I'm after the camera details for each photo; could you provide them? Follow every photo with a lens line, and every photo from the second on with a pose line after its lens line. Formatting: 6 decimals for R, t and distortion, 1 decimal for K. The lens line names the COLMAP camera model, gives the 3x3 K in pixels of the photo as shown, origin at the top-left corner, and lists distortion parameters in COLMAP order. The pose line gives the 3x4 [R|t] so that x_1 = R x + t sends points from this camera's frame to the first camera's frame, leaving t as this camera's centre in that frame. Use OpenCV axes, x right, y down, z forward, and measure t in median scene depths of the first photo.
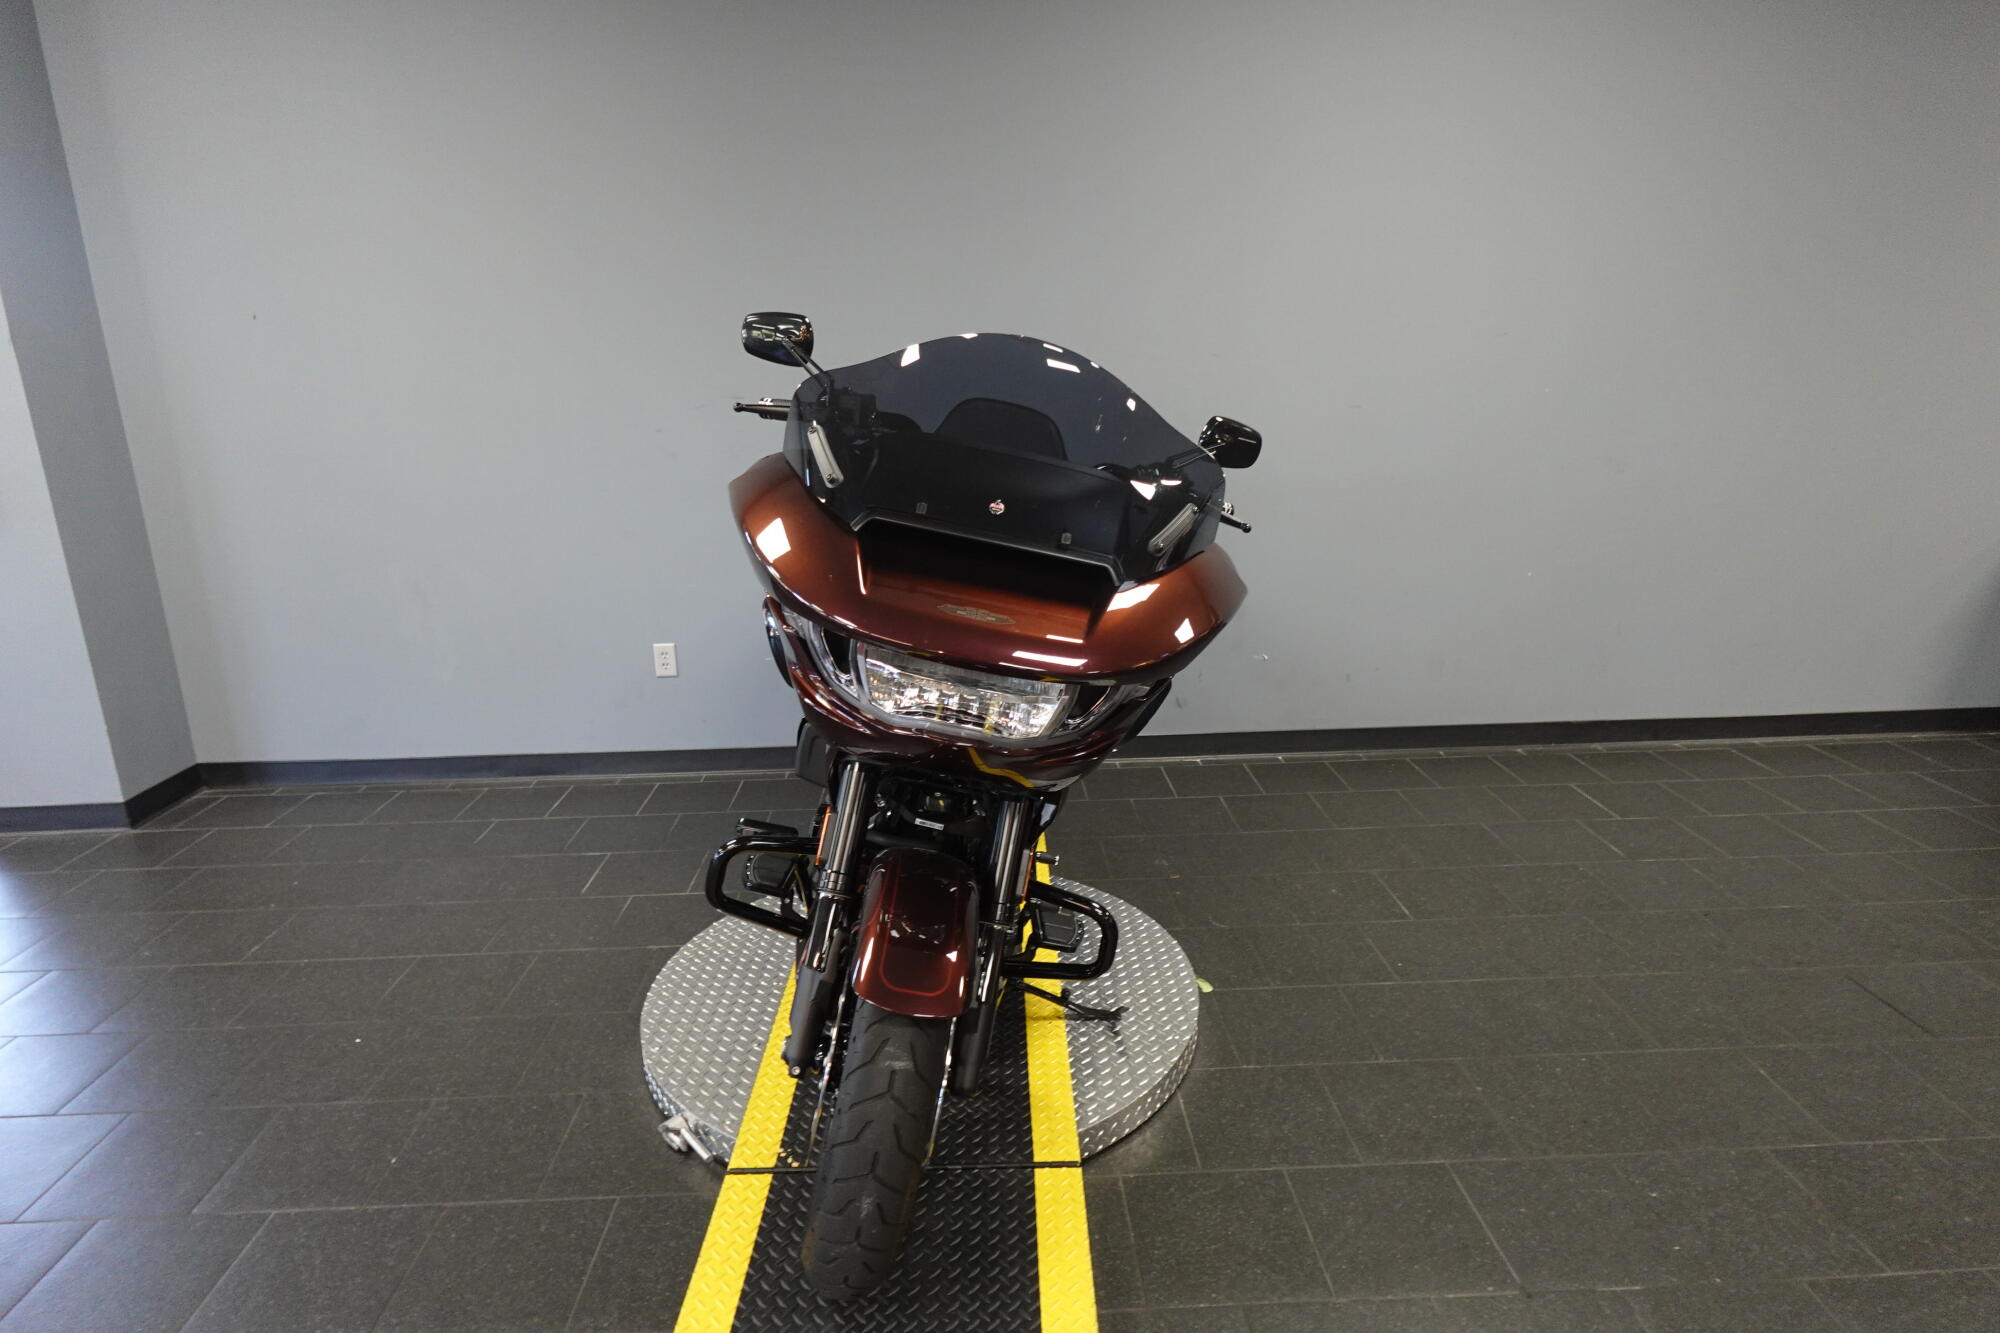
lens RADIAL K [[1125.8, 0, 998.0], [0, 1125.8, 662.5], [0, 0, 1]] dist [0.008395, -0.005370]
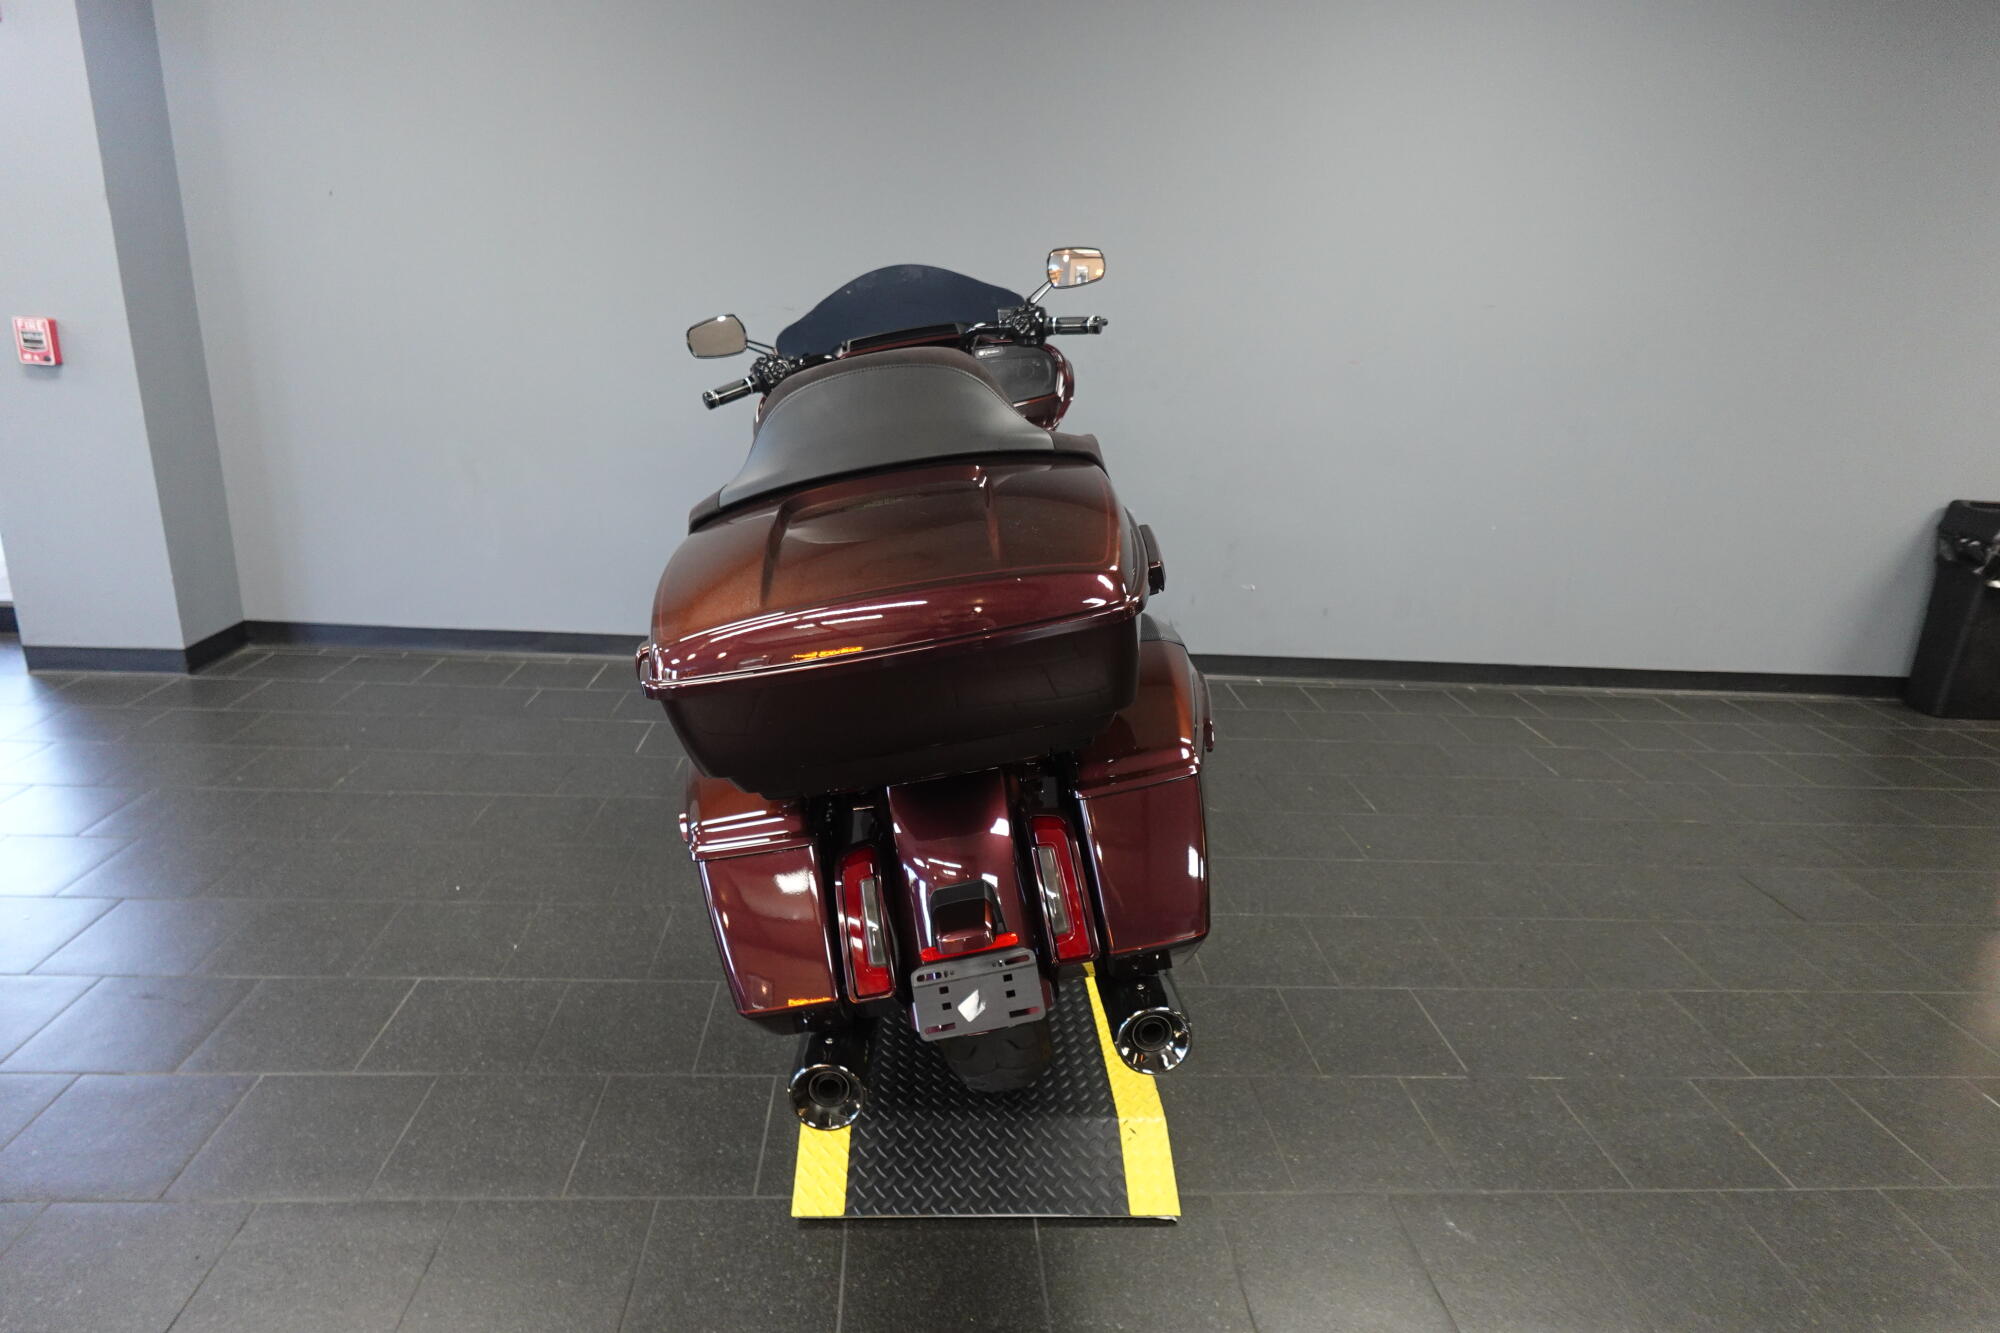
lens RADIAL K [[1125.8, 0, 995.9], [0, 1125.8, 665.5], [0, 0, 1]] dist [0.008395, -0.005370]
pose [[0.996476, 0.063388, 0.054940, -0.099574], [-0.065903, 0.996800, 0.045244, 0.055124], [-0.051896, -0.048705, 0.997464, -0.124050]]
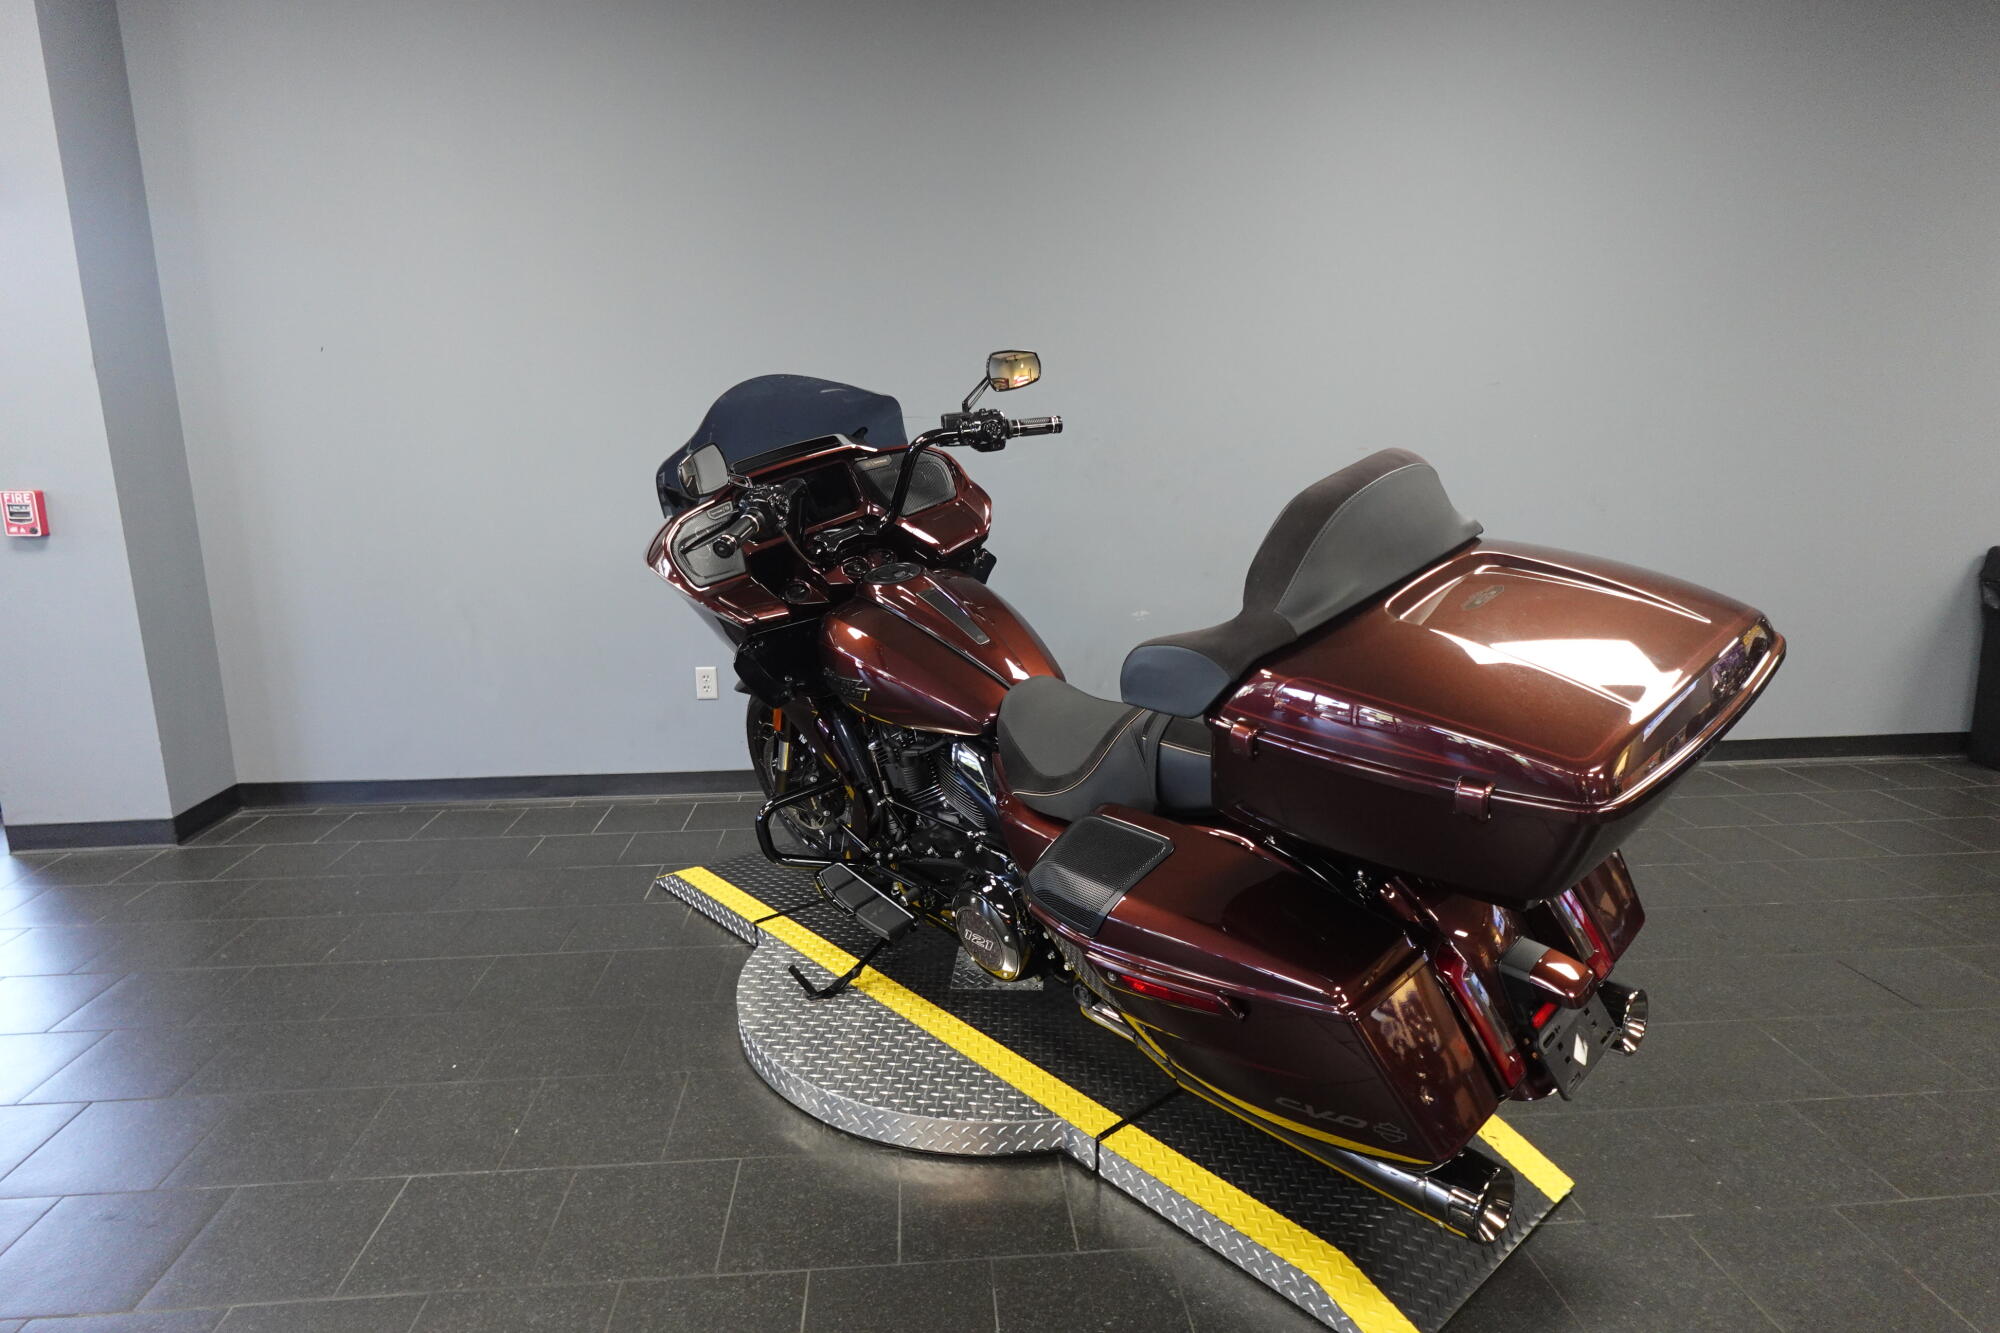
lens RADIAL K [[1125.8, 0, 997.3], [0, 1125.8, 665.0], [0, 0, 1]] dist [0.008395, -0.005370]
pose [[0.999020, 0.004427, 0.044029, -0.107018], [-0.002230, 0.998755, -0.049825, 0.046849], [-0.044194, 0.049678, 0.997787, -0.066944]]
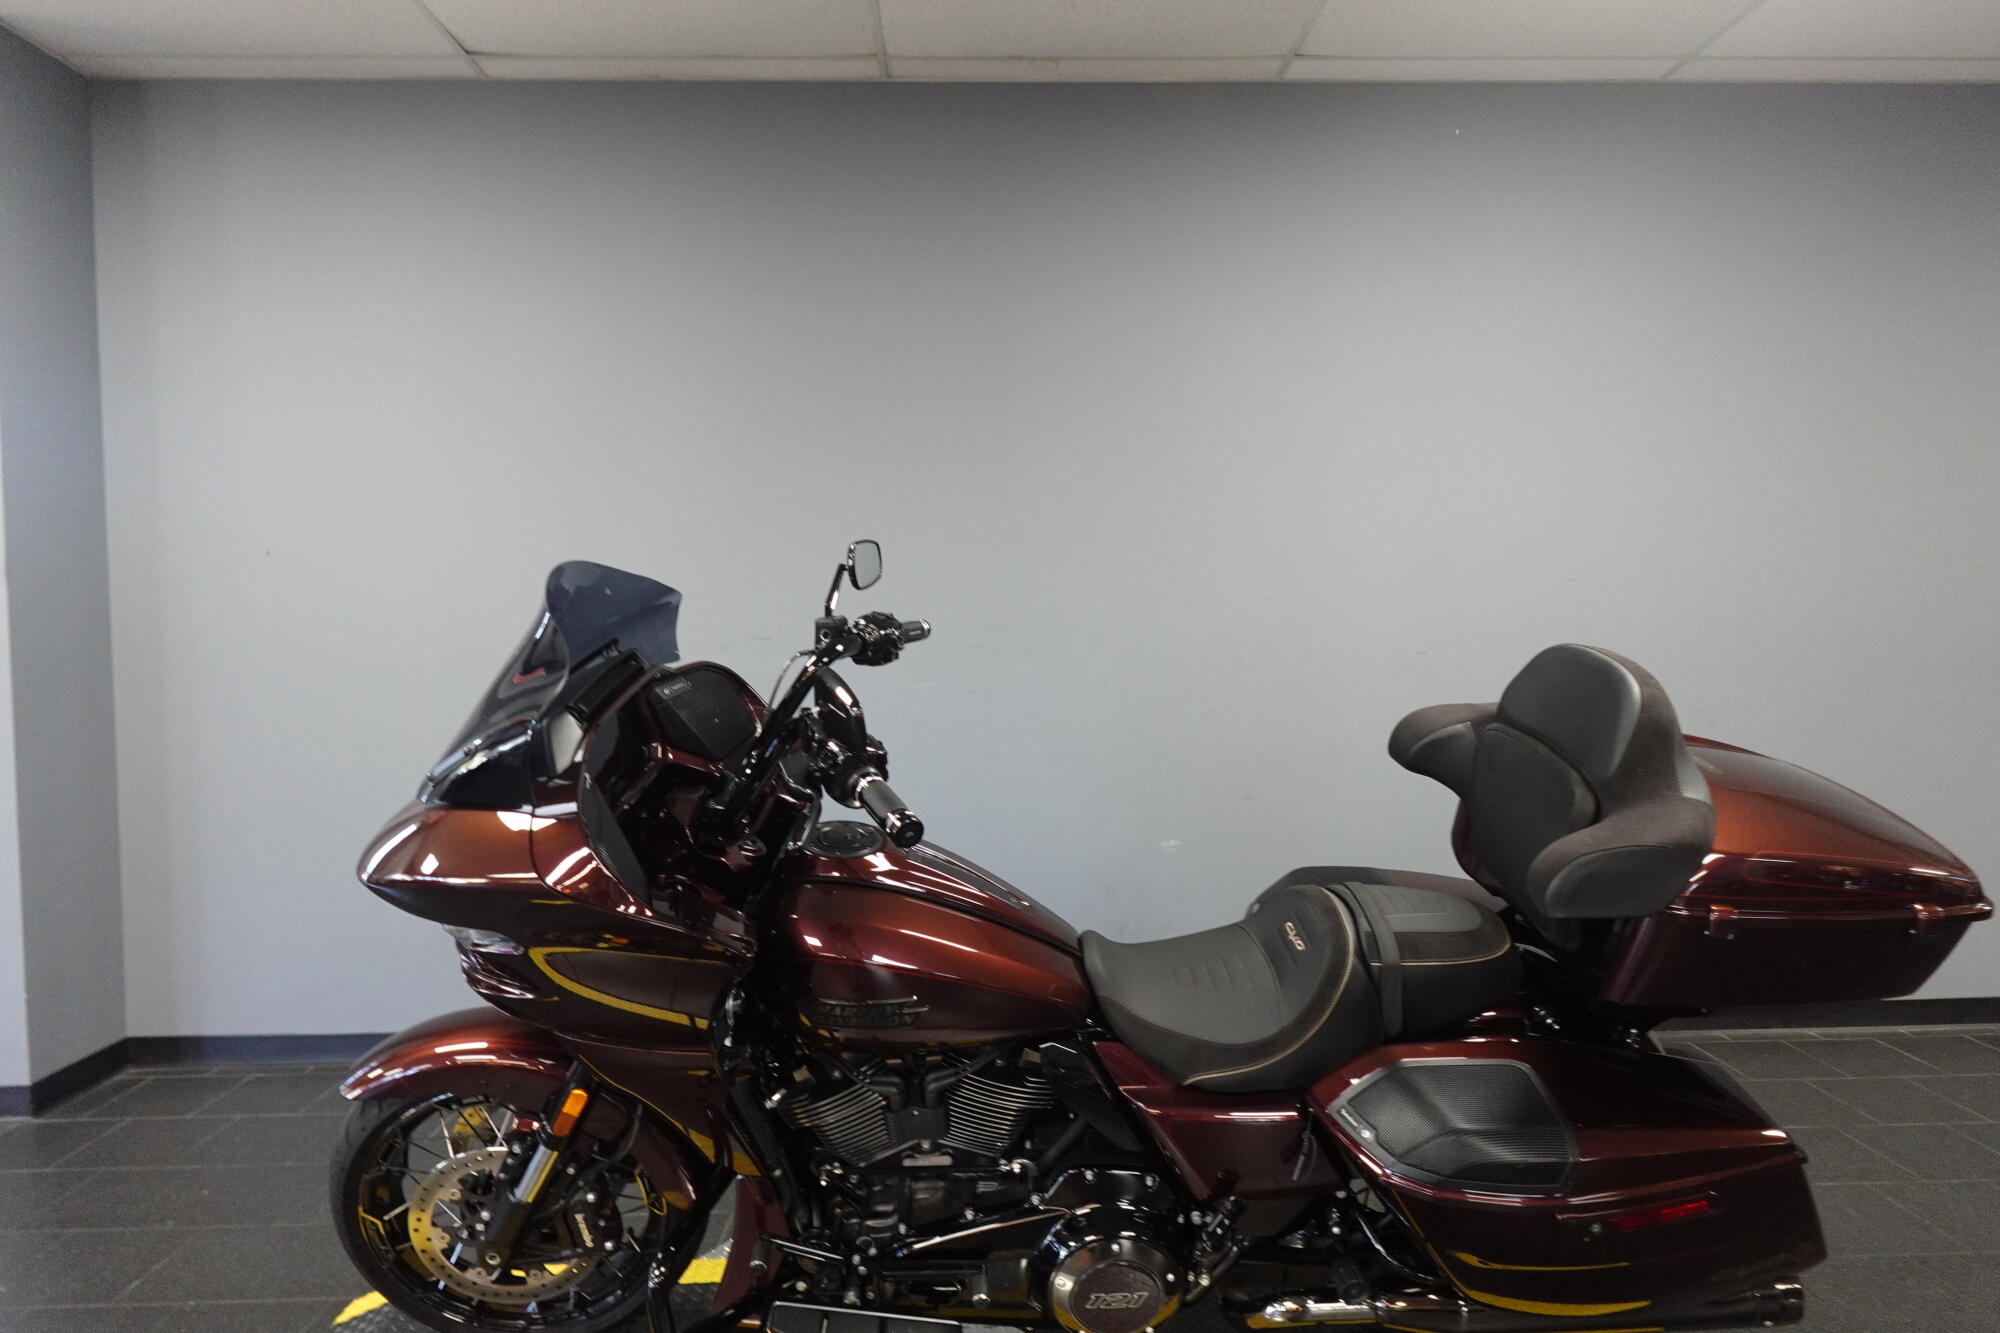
lens RADIAL K [[1125.8, 0, 1000.5], [0, 1125.8, 668.3], [0, 0, 1]] dist [0.008395, -0.005370]
pose [[0.999918, 0.007873, -0.010052, -0.030699], [-0.009871, 0.976032, -0.217402, -0.009926], [0.008099, 0.217484, 0.976030, 0.120250]]
